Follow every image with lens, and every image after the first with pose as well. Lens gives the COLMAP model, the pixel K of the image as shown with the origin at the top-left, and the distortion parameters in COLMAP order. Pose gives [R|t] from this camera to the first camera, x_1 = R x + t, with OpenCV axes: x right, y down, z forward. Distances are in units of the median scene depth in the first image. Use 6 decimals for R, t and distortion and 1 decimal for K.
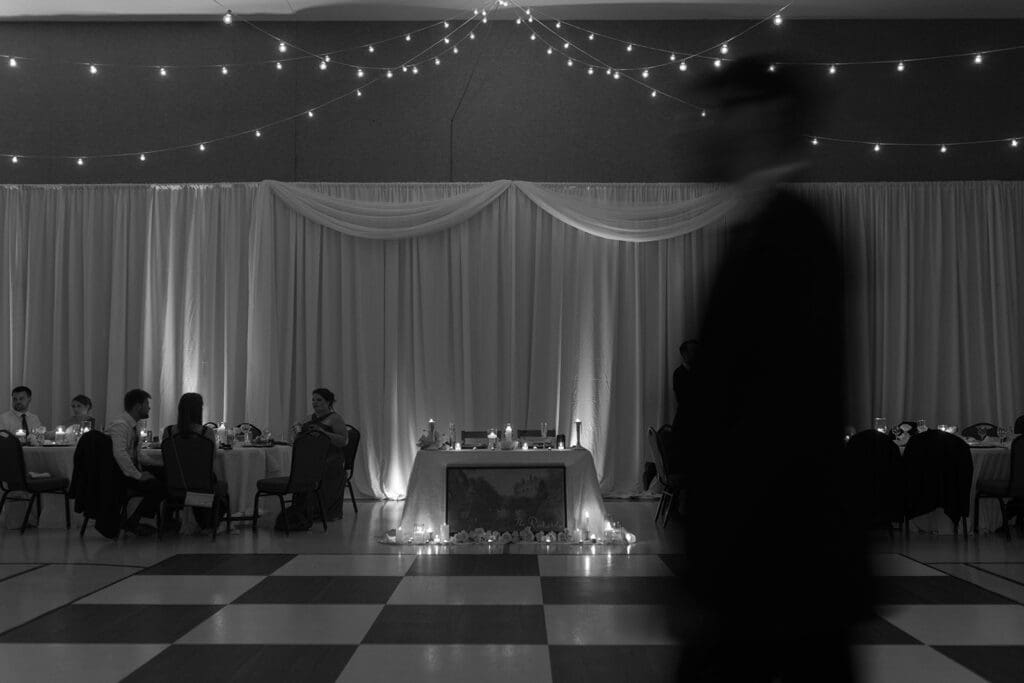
lens RADIAL K [[971.4, 0, 512.0], [0, 971.4, 341.5], [0, 0, 1]] dist [0.009261, -0.001613]
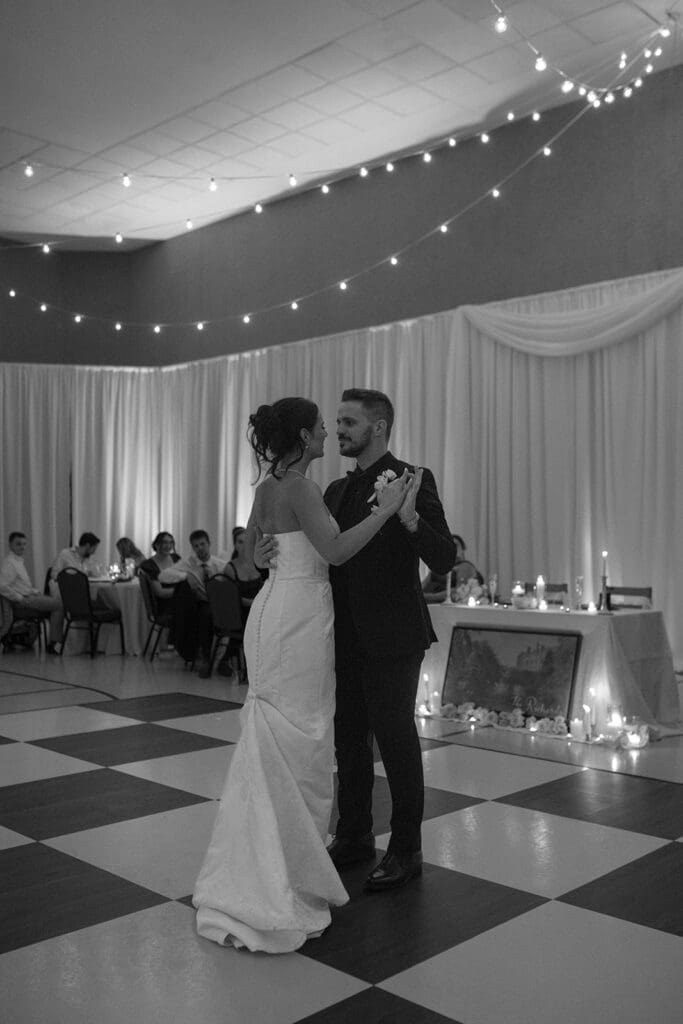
lens RADIAL K [[997.1, 0, 341.5], [0, 997.1, 512.0], [0, 0, 1]] dist [-0.082663, 0.005560]
pose [[0.719236, -0.013569, -0.694633, 0.322179], [0.036080, 0.999190, 0.017839, 0.009636], [0.693828, -0.037893, 0.719143, 0.230904]]
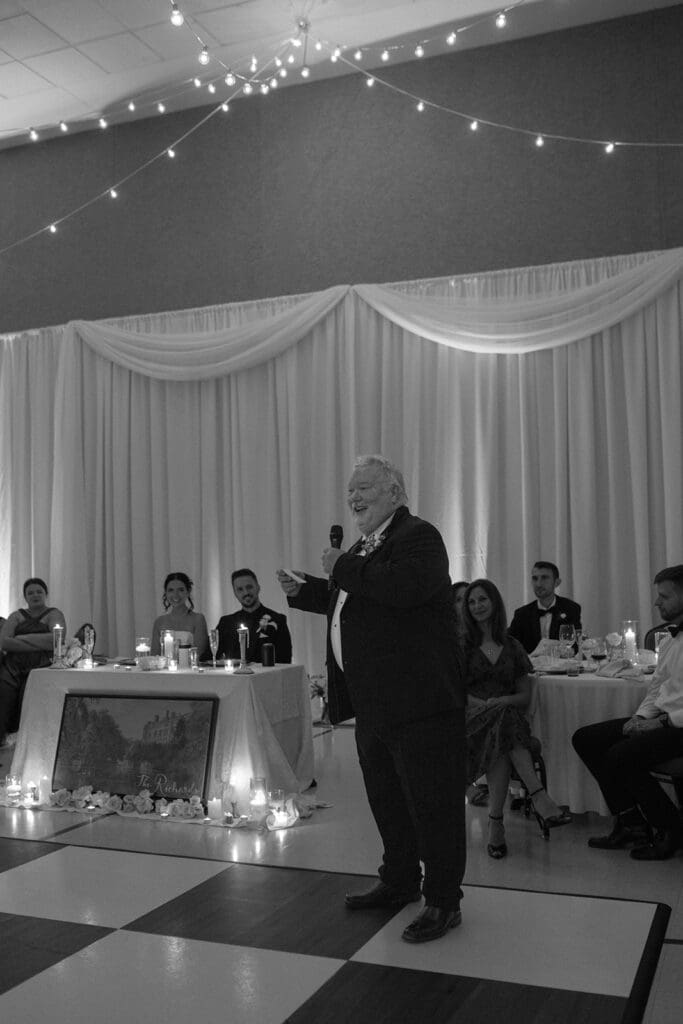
lens RADIAL K [[1030.3, 0, 341.5], [0, 1030.3, 512.0], [0, 0, 1]] dist [-0.021755, -0.004805]
pose [[0.924621, -0.036528, -0.379132, 0.283020], [0.039322, 0.999227, -0.000373, 0.005007], [0.378853, -0.014563, 0.925342, 0.278847]]
